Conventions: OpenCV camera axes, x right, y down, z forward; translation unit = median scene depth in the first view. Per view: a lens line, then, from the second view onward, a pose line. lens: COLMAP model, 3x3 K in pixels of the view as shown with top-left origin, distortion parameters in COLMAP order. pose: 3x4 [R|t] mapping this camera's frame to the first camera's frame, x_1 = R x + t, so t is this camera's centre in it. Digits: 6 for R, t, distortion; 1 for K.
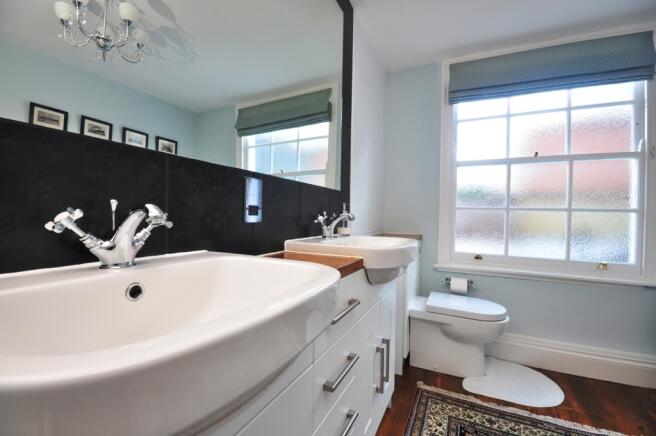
lens RADIAL K [[282.9, 0, 319.4], [0, 282.9, 219.0], [0, 0, 1]] dist [0.037624, -0.025073]
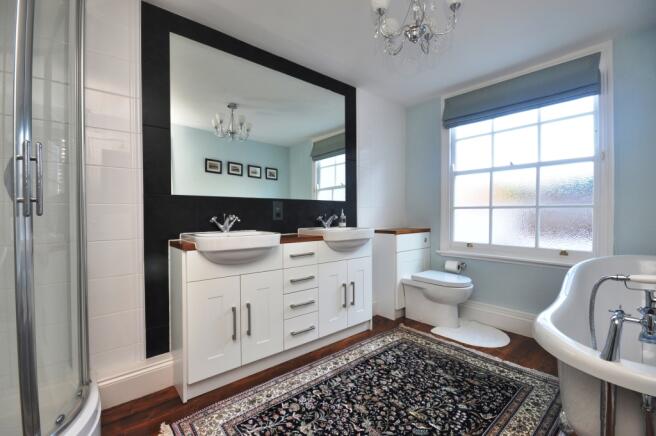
lens RADIAL K [[282.9, 0, 319.4], [0, 282.9, 219.0], [0, 0, 1]] dist [0.037624, -0.025073]
pose [[0.916182, -0.012602, -0.400565, 0.504104], [0.014543, 0.999893, 0.001807, 0.002682], [0.400500, -0.007481, 0.916266, -0.502160]]
